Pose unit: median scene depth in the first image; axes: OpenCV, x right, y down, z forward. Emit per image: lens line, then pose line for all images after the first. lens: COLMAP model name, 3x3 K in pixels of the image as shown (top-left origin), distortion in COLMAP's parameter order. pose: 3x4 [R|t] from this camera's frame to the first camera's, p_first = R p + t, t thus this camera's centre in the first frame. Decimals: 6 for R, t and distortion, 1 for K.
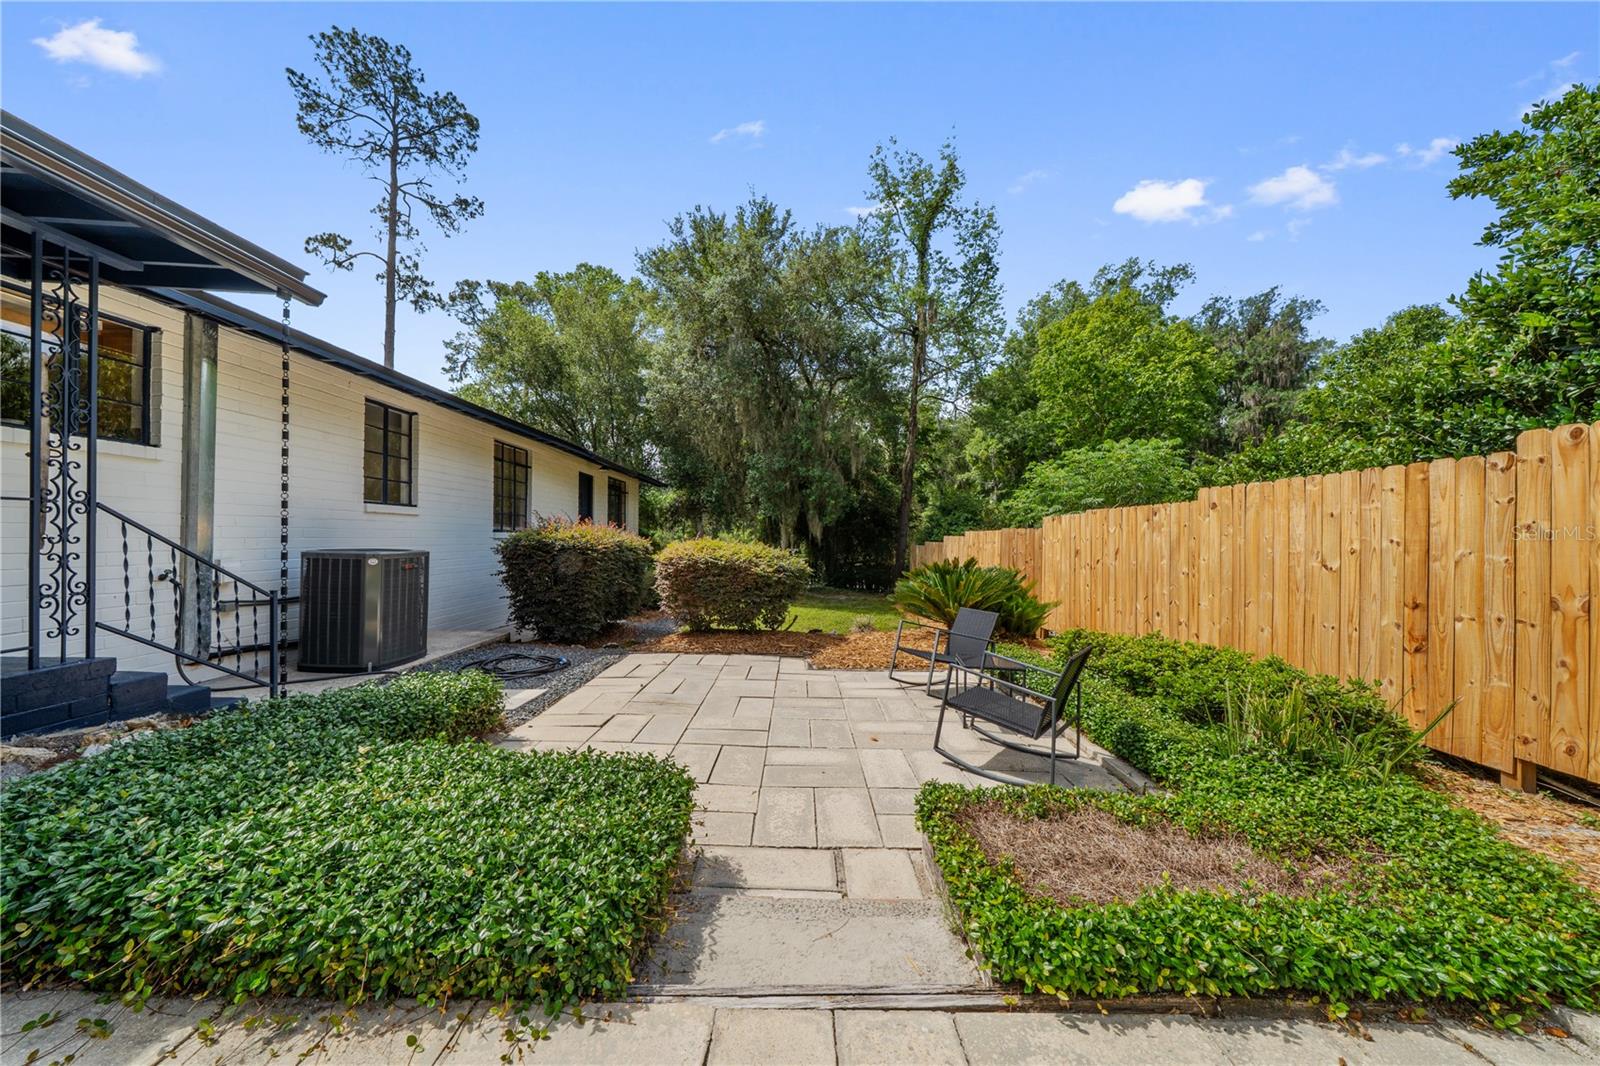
lens RADIAL K [[575.7, 0, 804.9], [0, 575.7, 527.2], [0, 0, 1]] dist [-0.022960, 0.008706]
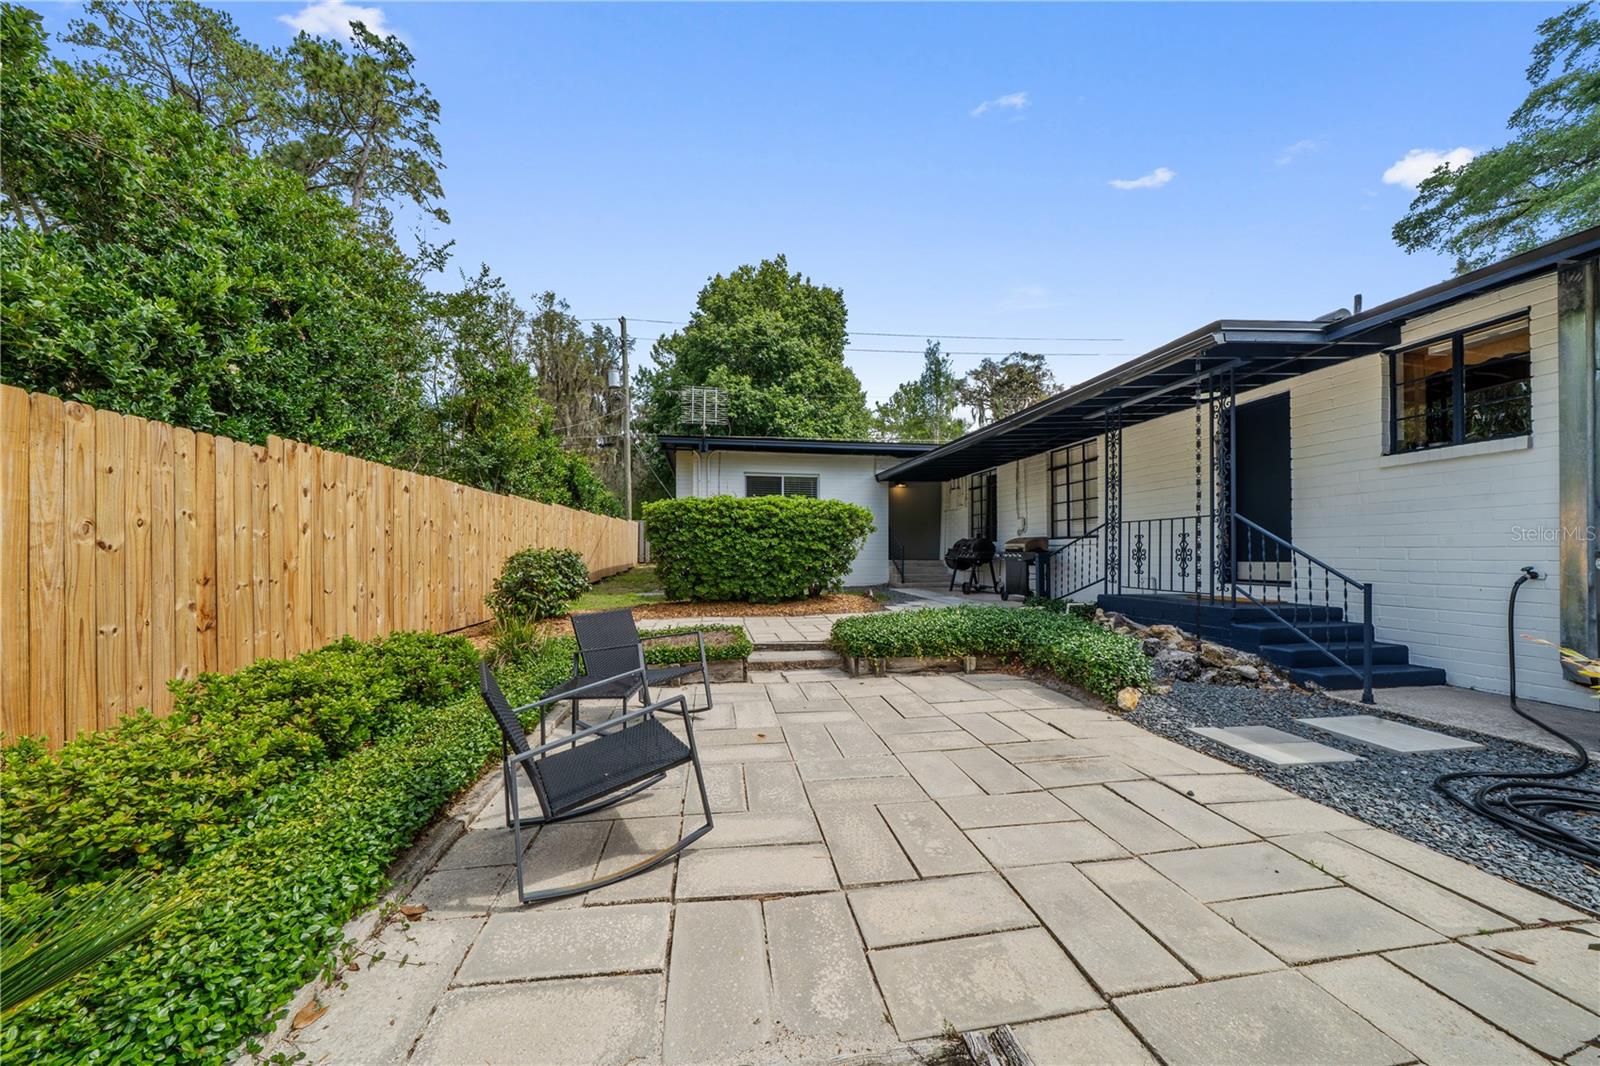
lens RADIAL K [[552.0, 0, 807.5], [0, 552.0, 562.0], [0, 0, 1]] dist [0.000103, -0.000036]
pose [[-0.988121, -0.014113, -0.153029, 0.214061], [-0.013026, 0.999882, -0.008104, 0.100113], [0.153125, -0.006015, -0.988188, 2.086130]]
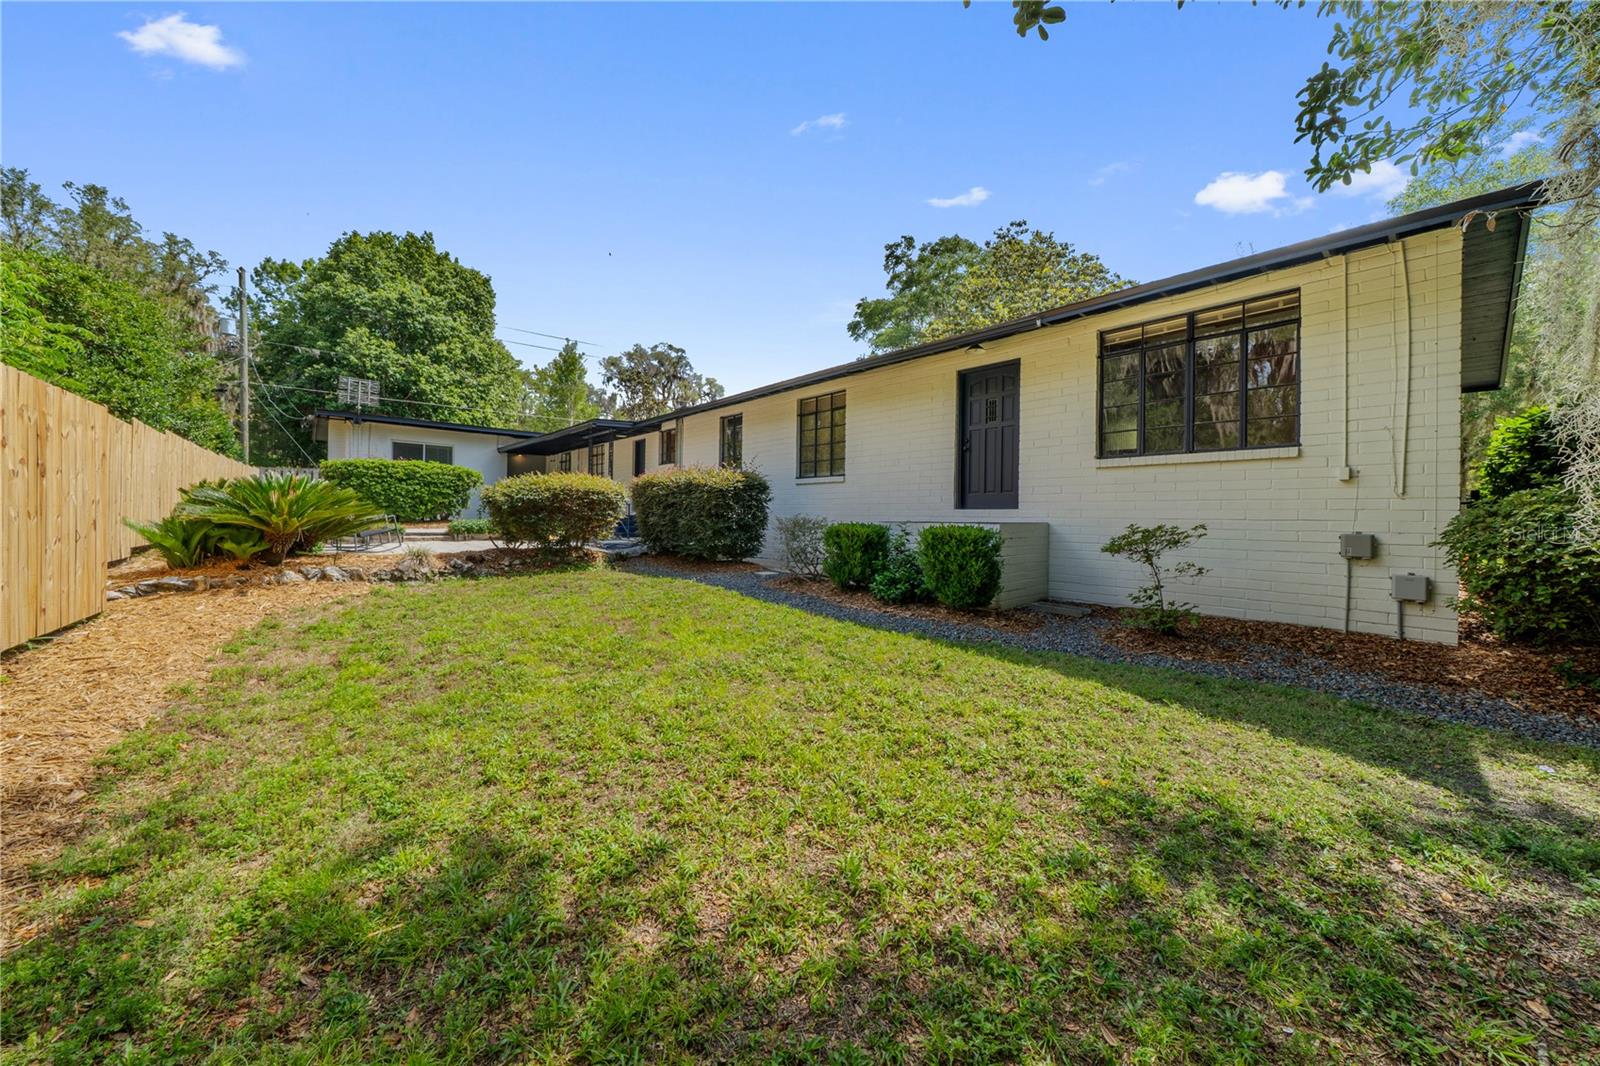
lens RADIAL K [[575.7, 0, 804.9], [0, 575.7, 527.2], [0, 0, 1]] dist [-0.022960, 0.008706]
pose [[-0.769154, -0.022615, -0.638663, 0.333670], [-0.016174, 0.999742, -0.015921, 0.194651], [0.638859, -0.001916, -0.769322, 3.322961]]
